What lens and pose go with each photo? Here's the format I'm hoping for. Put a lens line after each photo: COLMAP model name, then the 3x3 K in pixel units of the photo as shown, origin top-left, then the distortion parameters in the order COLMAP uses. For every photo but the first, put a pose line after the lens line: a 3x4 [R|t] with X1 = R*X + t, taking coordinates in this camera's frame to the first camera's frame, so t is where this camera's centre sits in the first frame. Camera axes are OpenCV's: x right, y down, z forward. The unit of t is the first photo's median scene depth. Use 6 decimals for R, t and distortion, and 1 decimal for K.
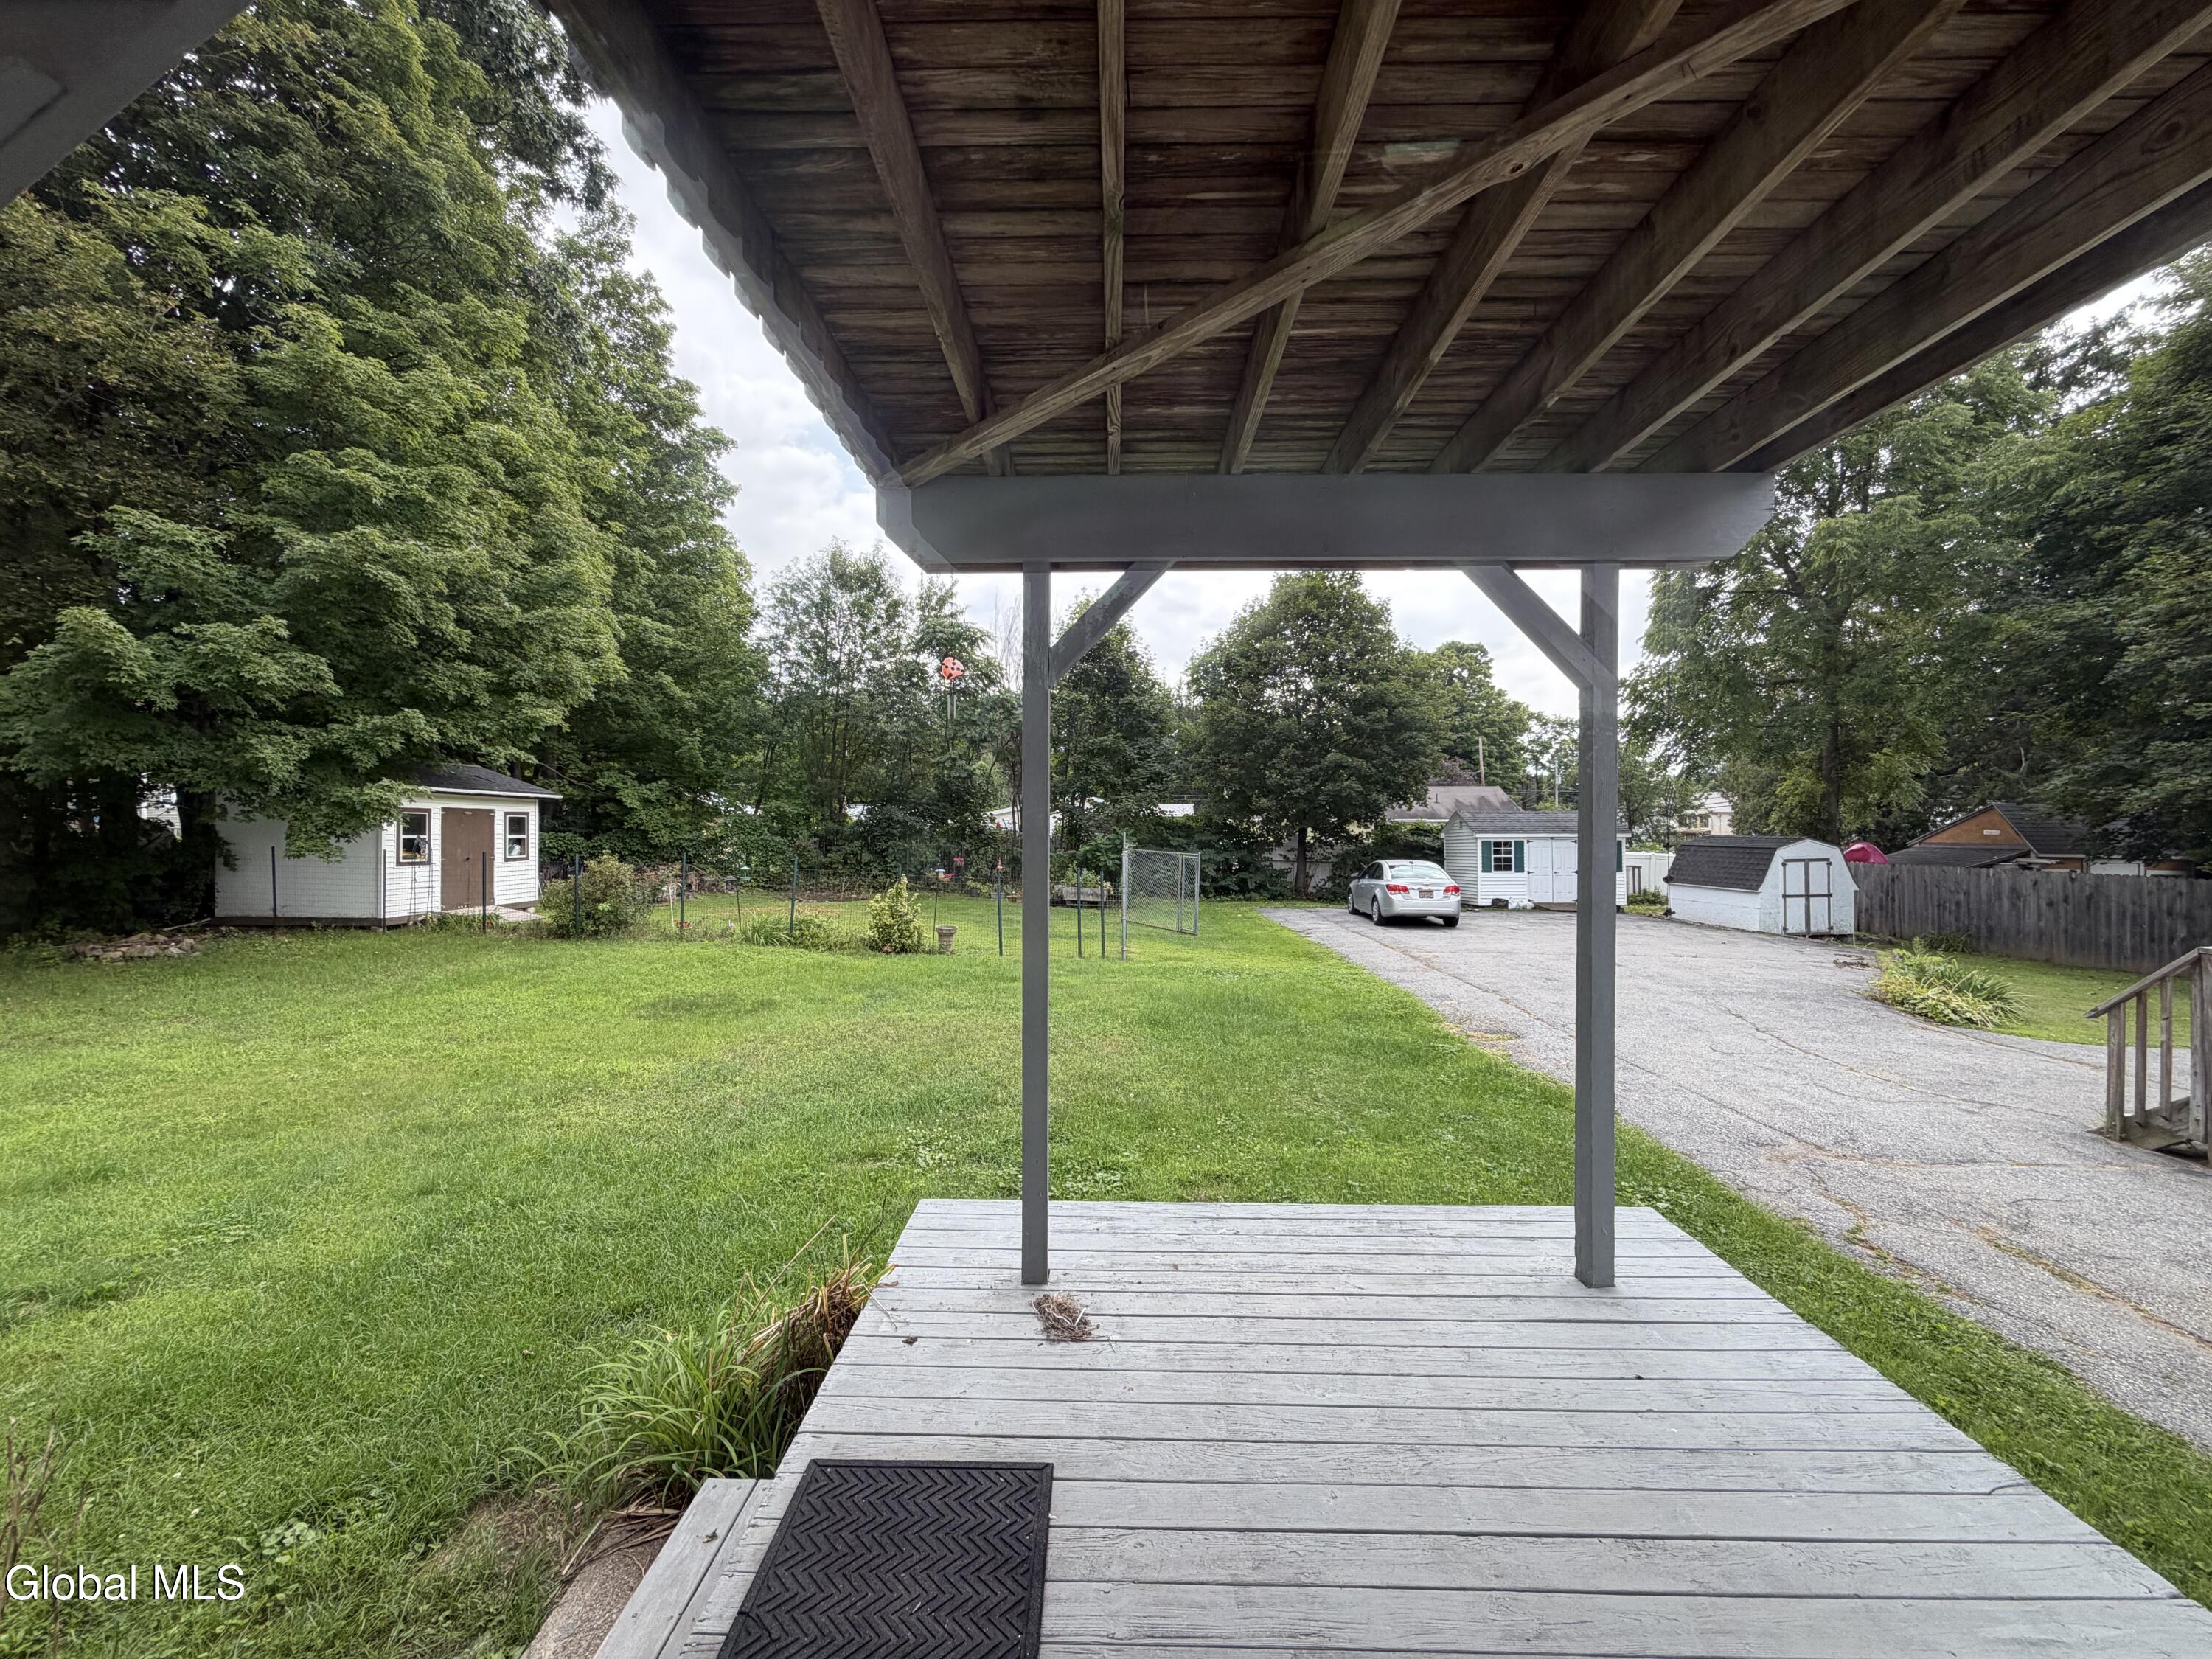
lens RADIAL K [[882.7, 0, 1101.9], [0, 882.7, 832.2], [0, 0, 1]] dist [0.001396, -0.000281]
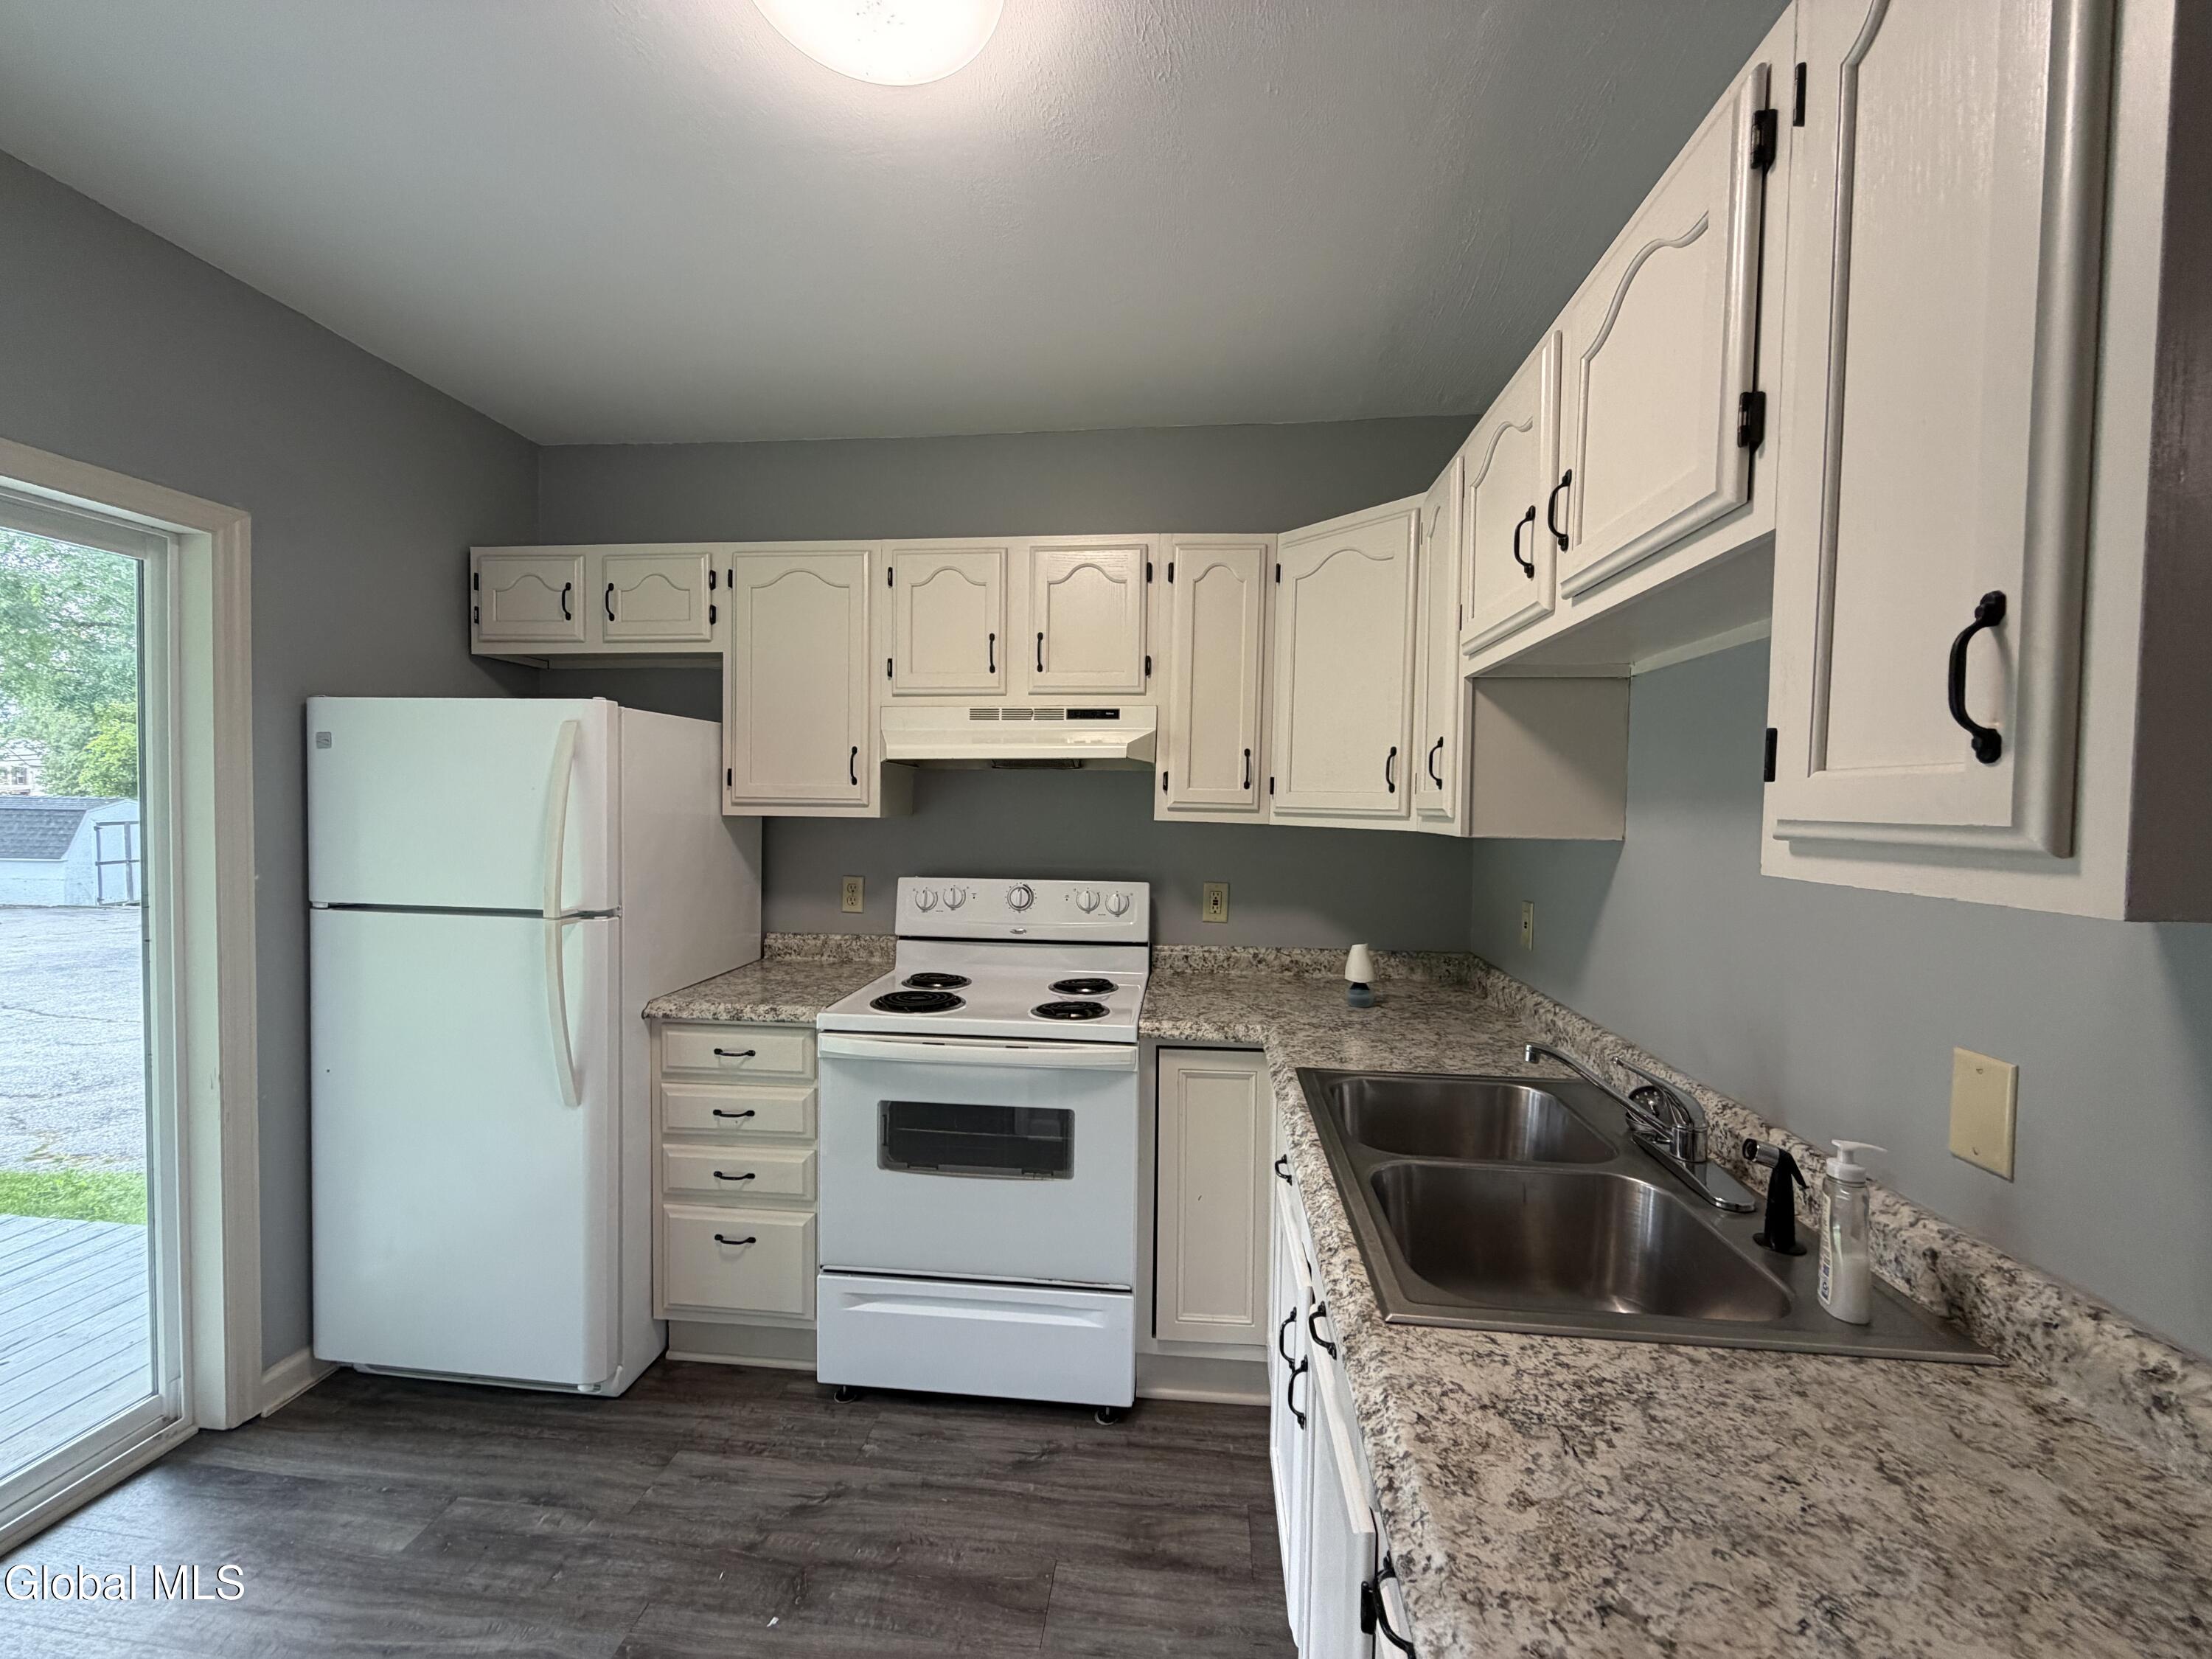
lens RADIAL K [[882.7, 0, 1100.8], [0, 882.7, 829.7], [0, 0, 1]] dist [0.001396, -0.000281]
pose [[0.093456, -0.034396, 0.995029, -0.052230], [-0.007572, 0.999350, 0.035257, -0.002816], [-0.995595, -0.010830, 0.093134, -0.181000]]
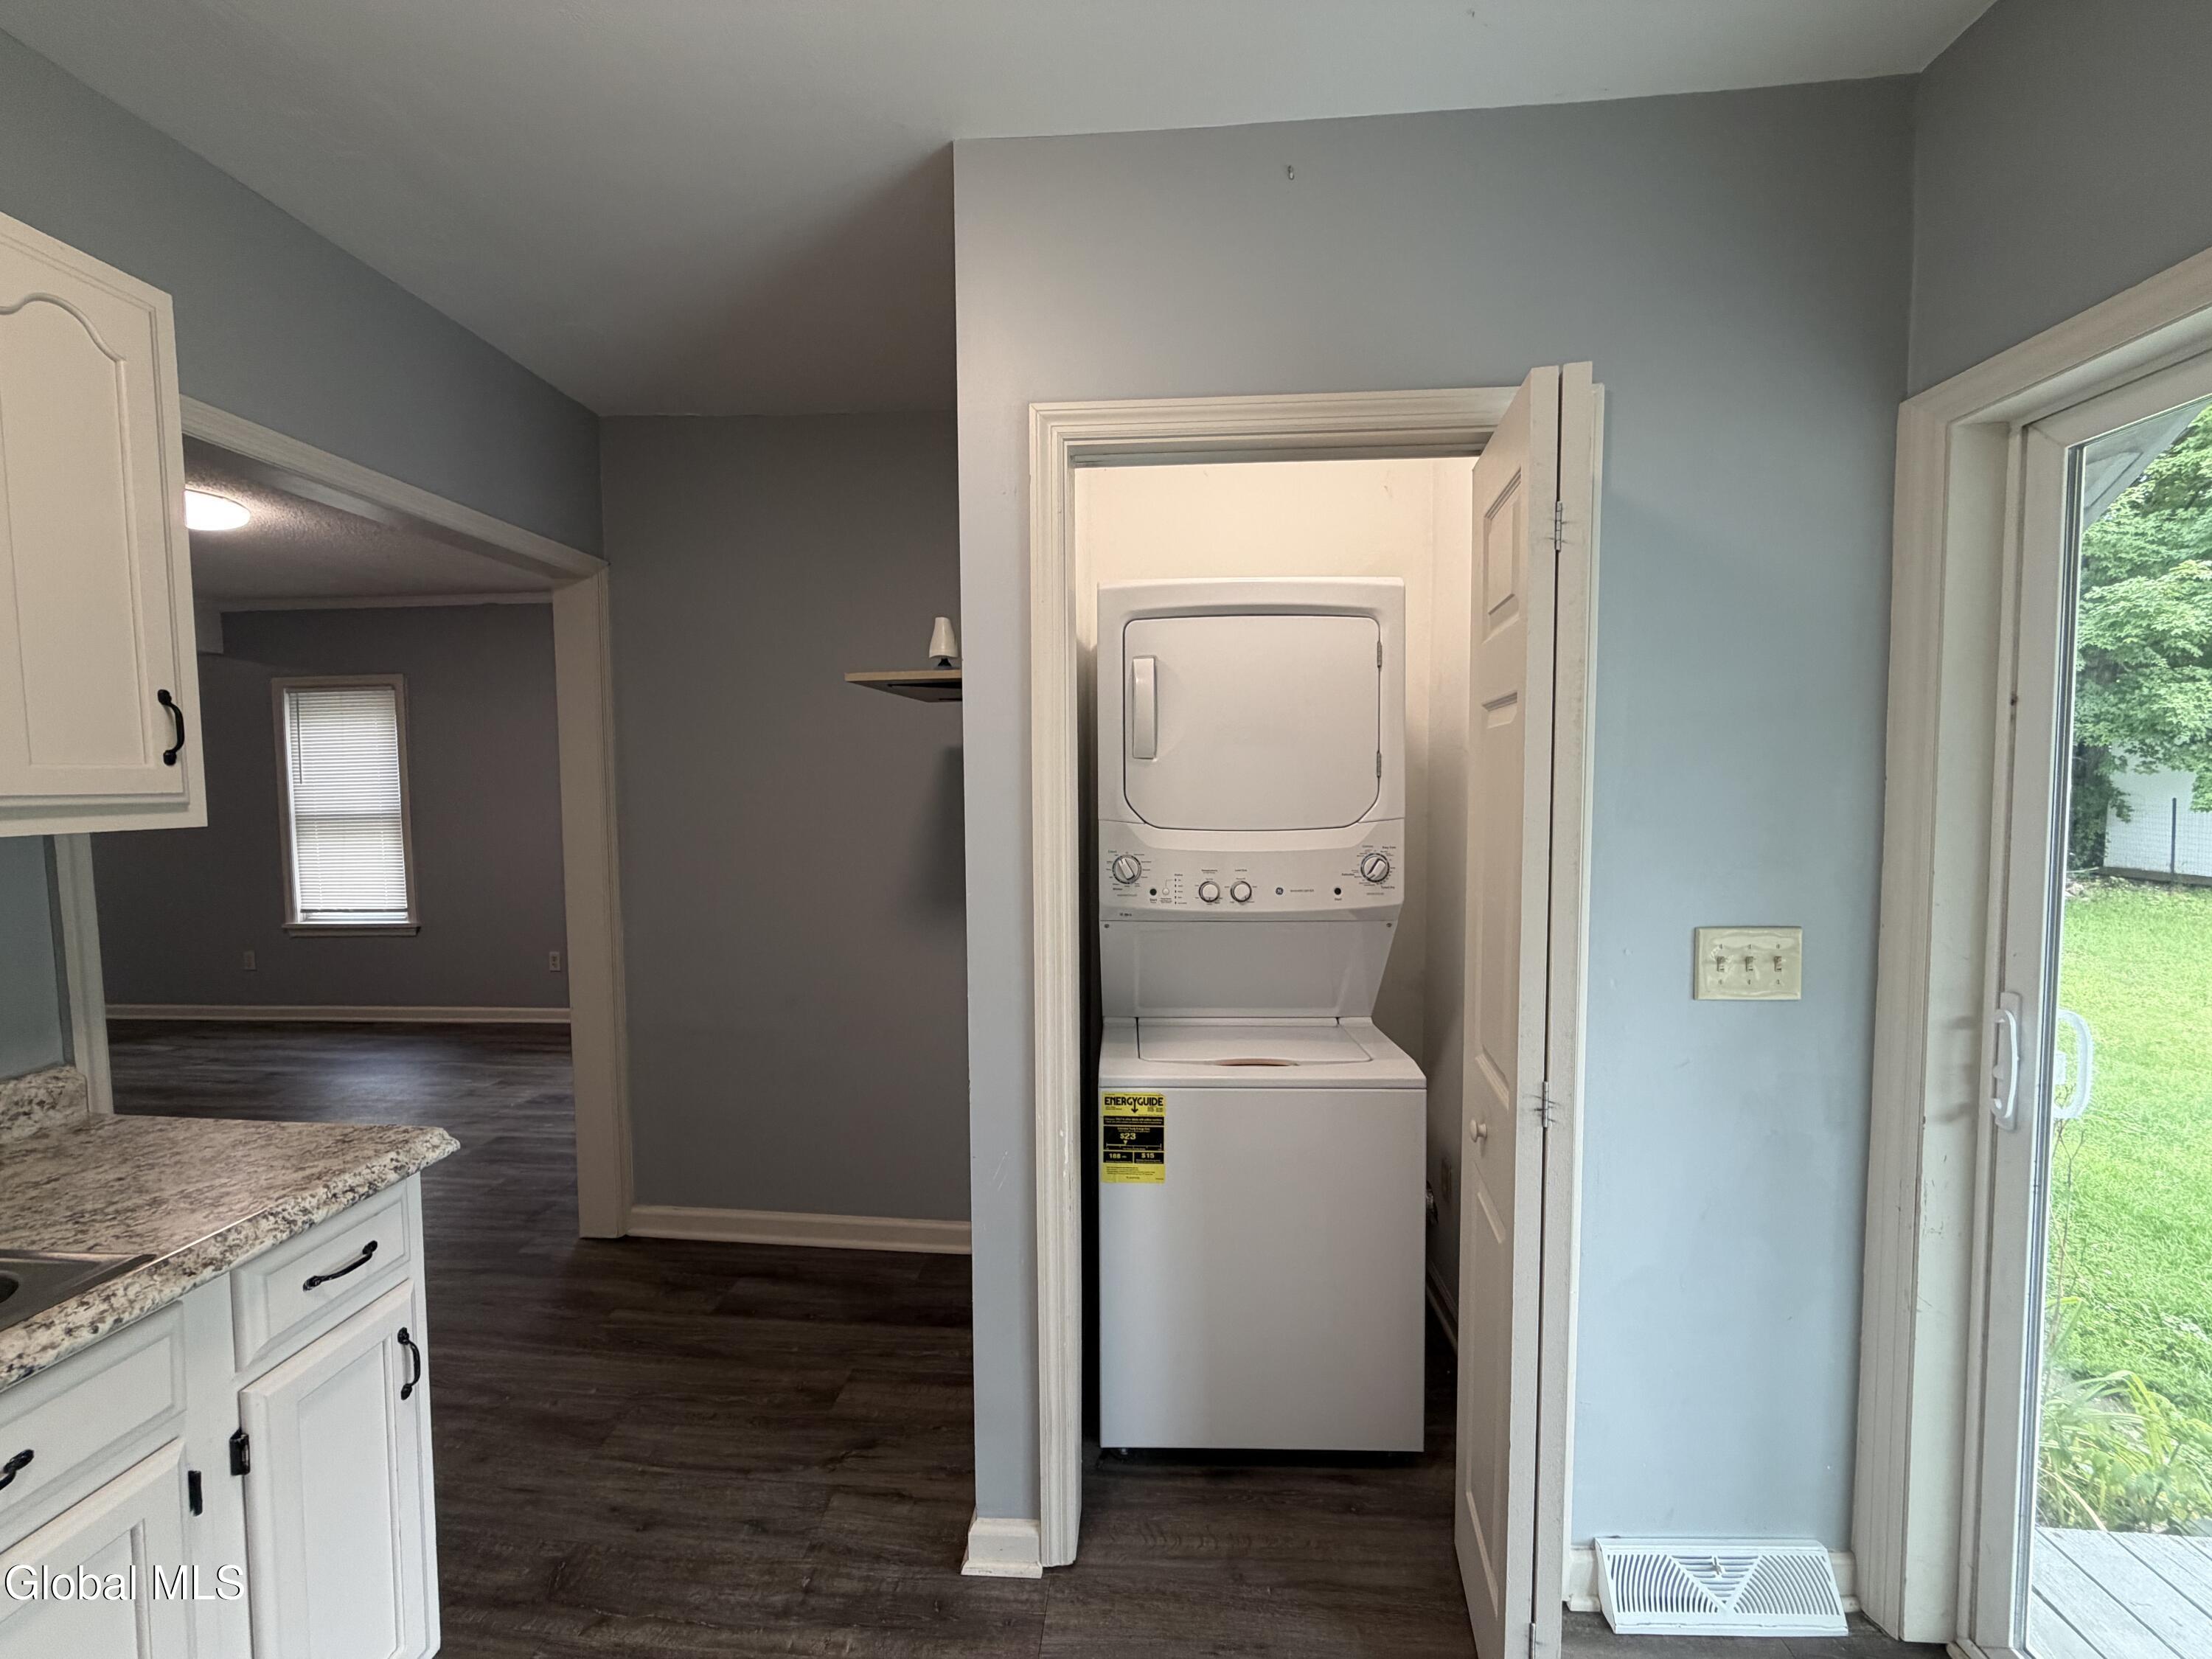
lens RADIAL K [[882.7, 0, 1098.1], [0, 882.7, 827.0], [0, 0, 1]] dist [0.001396, -0.000281]
pose [[-0.061763, 0.053141, -0.996675, 0.091765], [-0.000498, 0.998580, 0.053273, -0.003263], [0.998091, 0.003787, -0.061649, -0.108637]]
